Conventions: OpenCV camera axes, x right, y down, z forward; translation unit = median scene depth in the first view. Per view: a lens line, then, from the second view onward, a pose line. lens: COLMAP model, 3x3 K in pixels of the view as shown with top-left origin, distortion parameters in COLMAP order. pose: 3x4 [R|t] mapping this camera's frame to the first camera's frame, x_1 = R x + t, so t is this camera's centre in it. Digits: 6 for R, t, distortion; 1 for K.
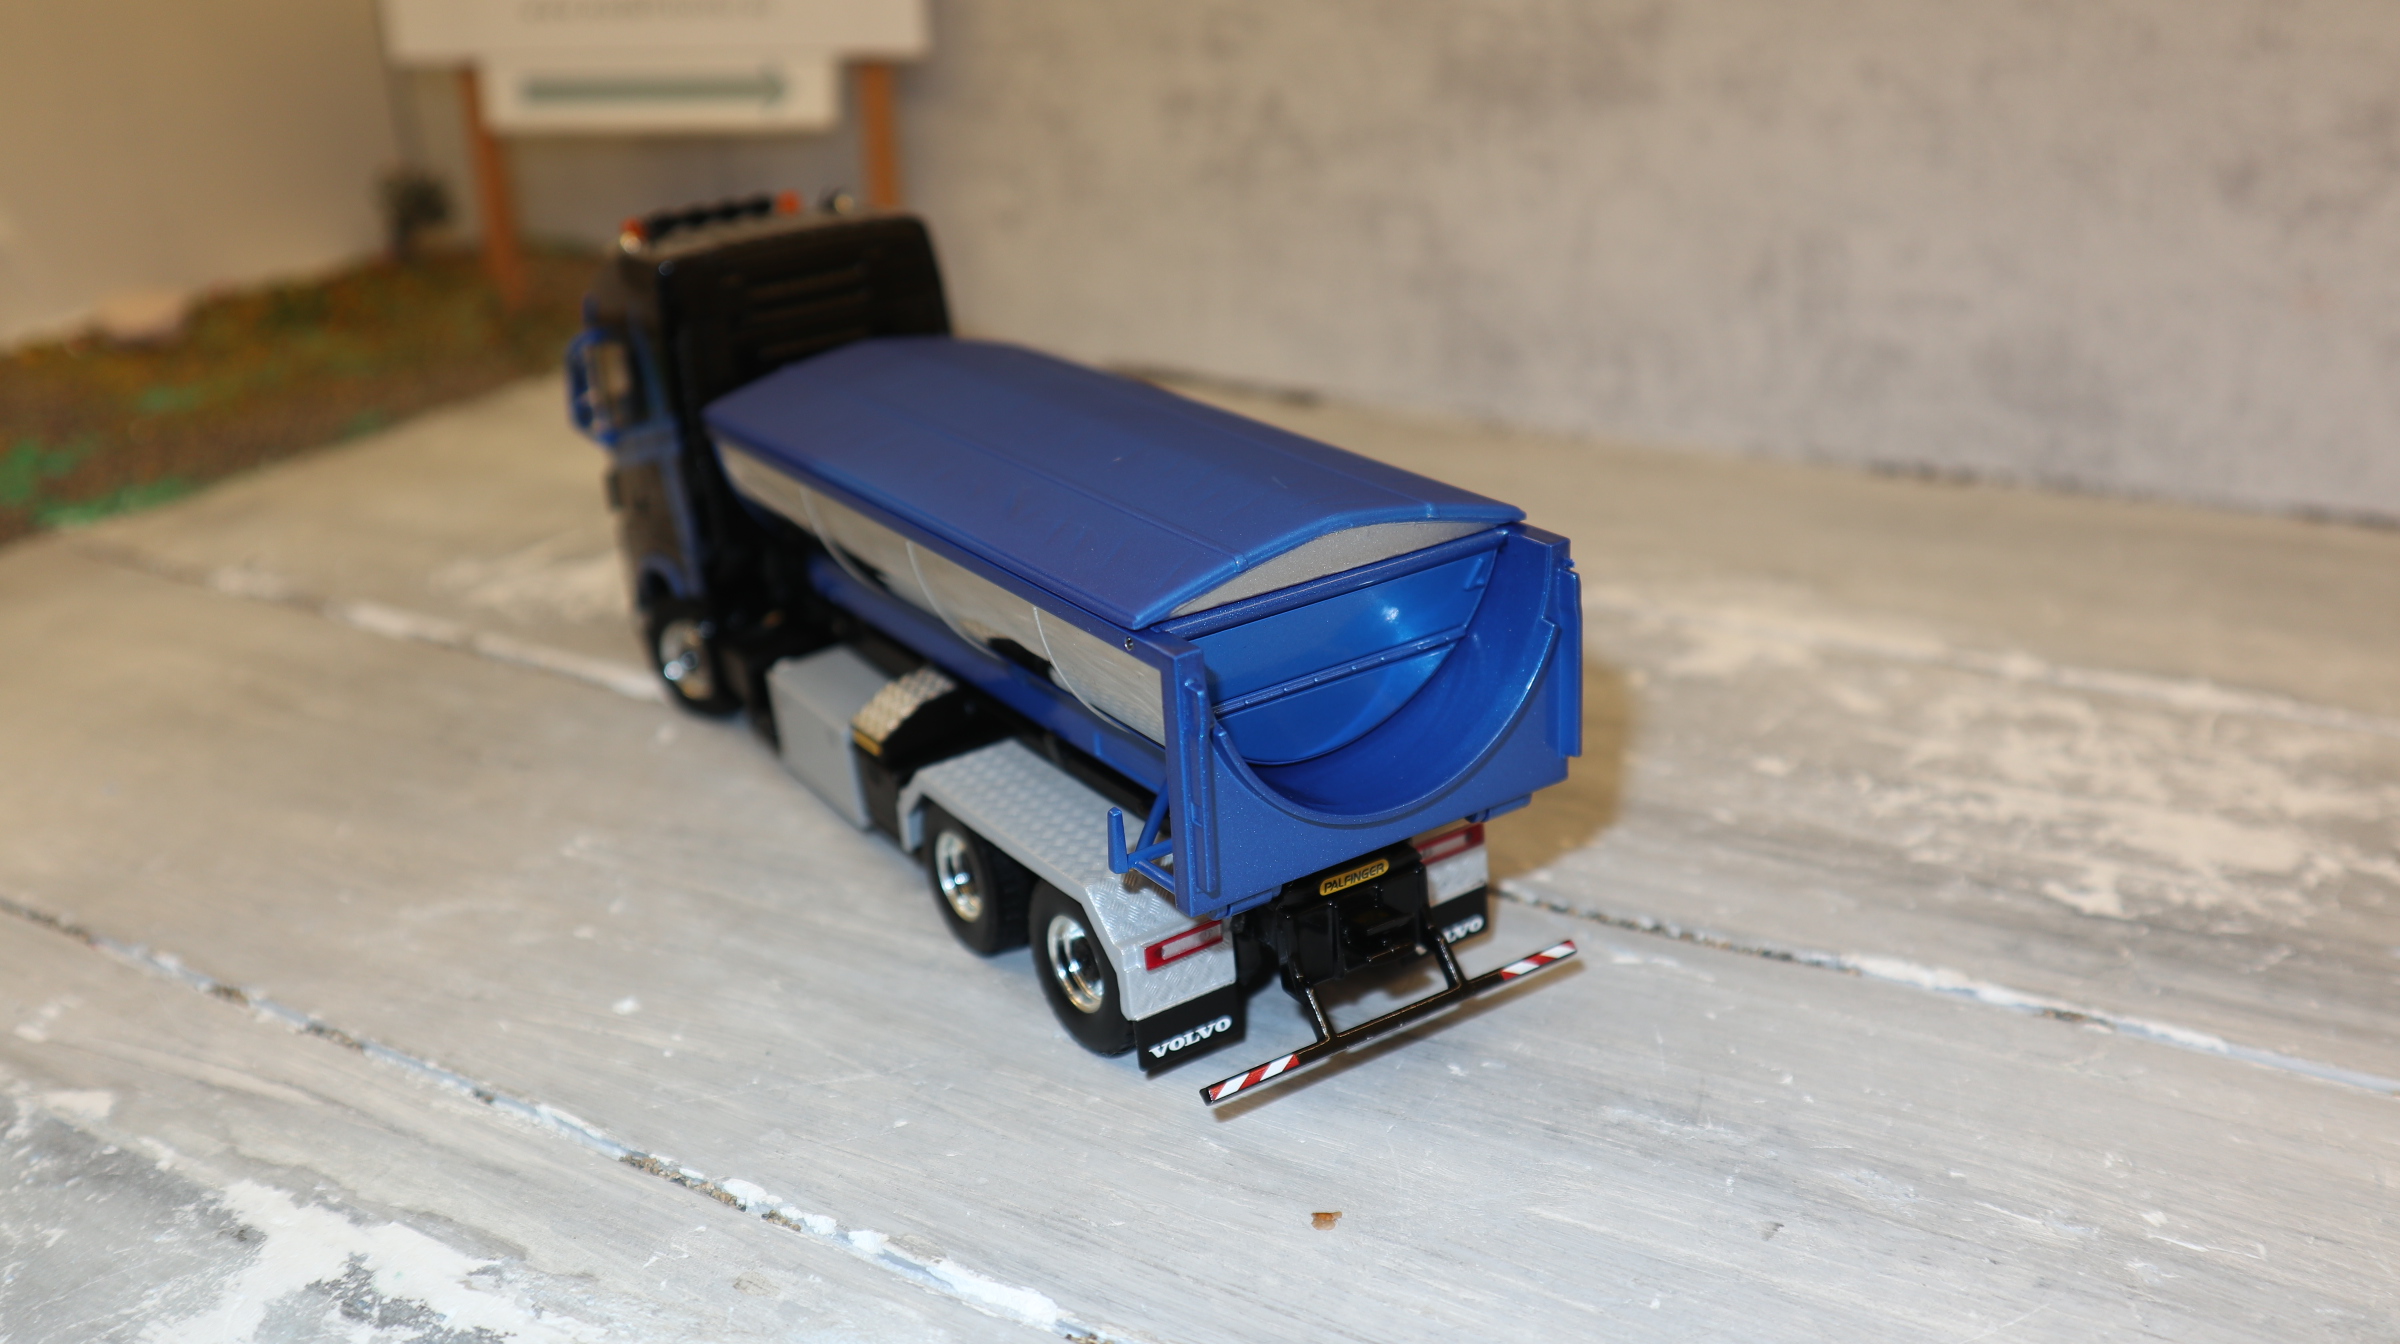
lens RADIAL K [[2079.5, 0, 1219.4], [0, 2079.5, 661.9], [0, 0, 1]] dist [-0.049325, 0.104504]
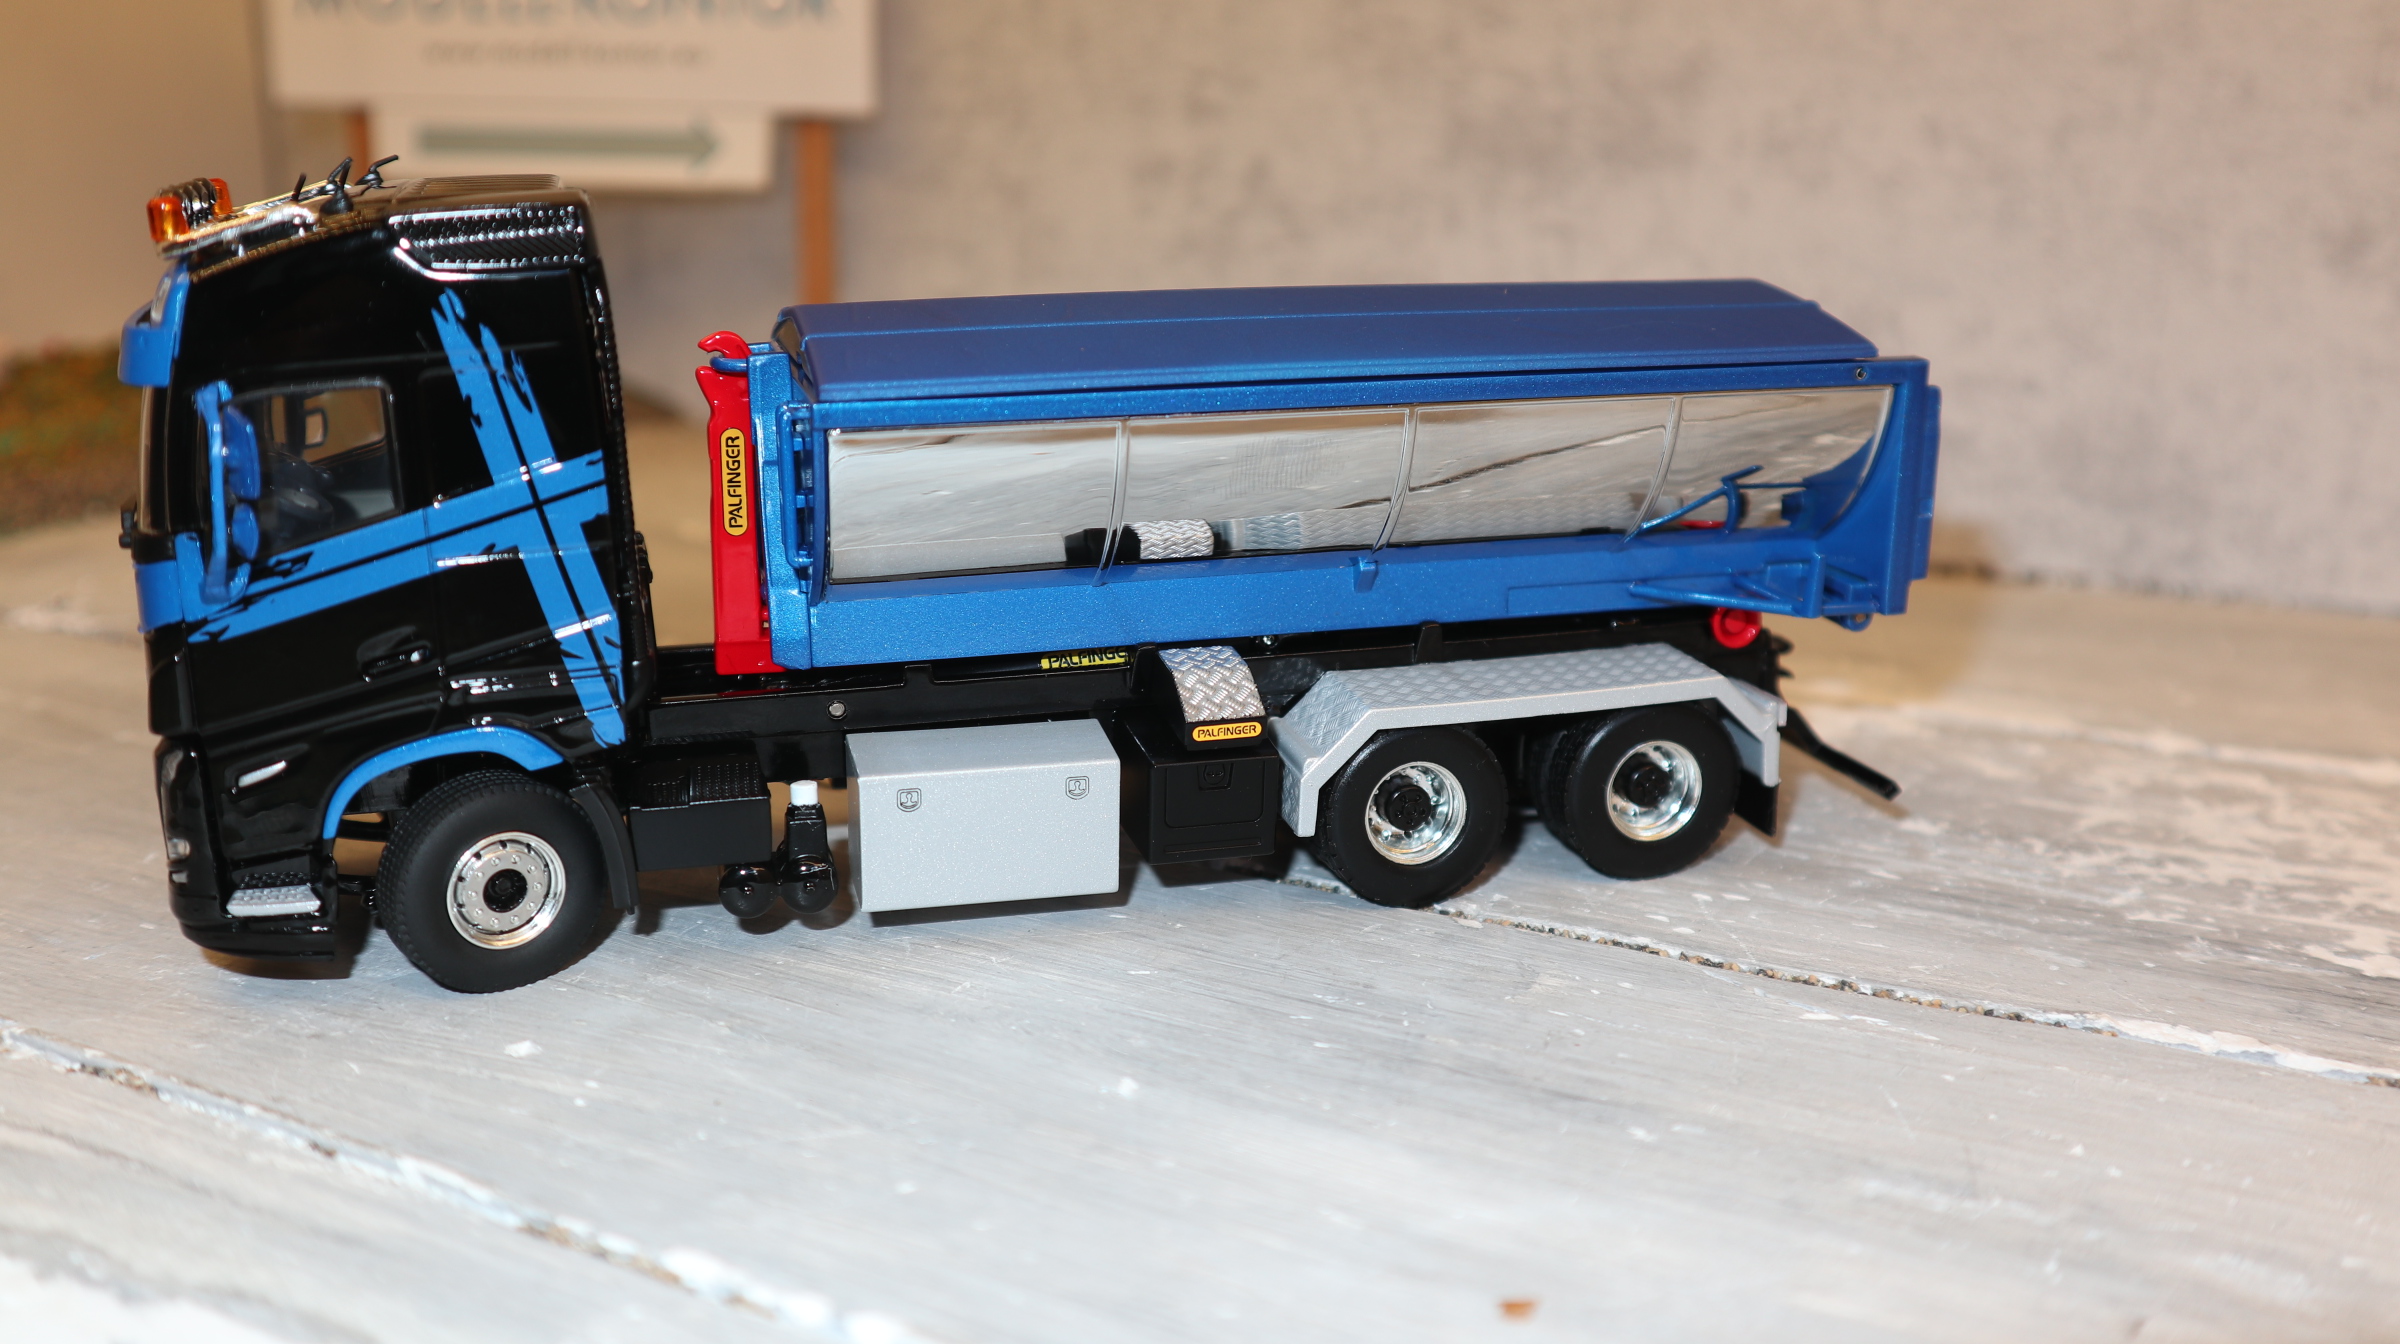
lens RADIAL K [[2079.5, 0, 1211.2], [0, 2079.5, 703.6], [0, 0, 1]] dist [-0.049325, 0.104504]
pose [[0.997397, 0.032676, 0.064272, -0.090239], [-0.025960, 0.994375, -0.102683, 0.114049], [-0.067266, 0.100747, 0.992636, 0.226651]]
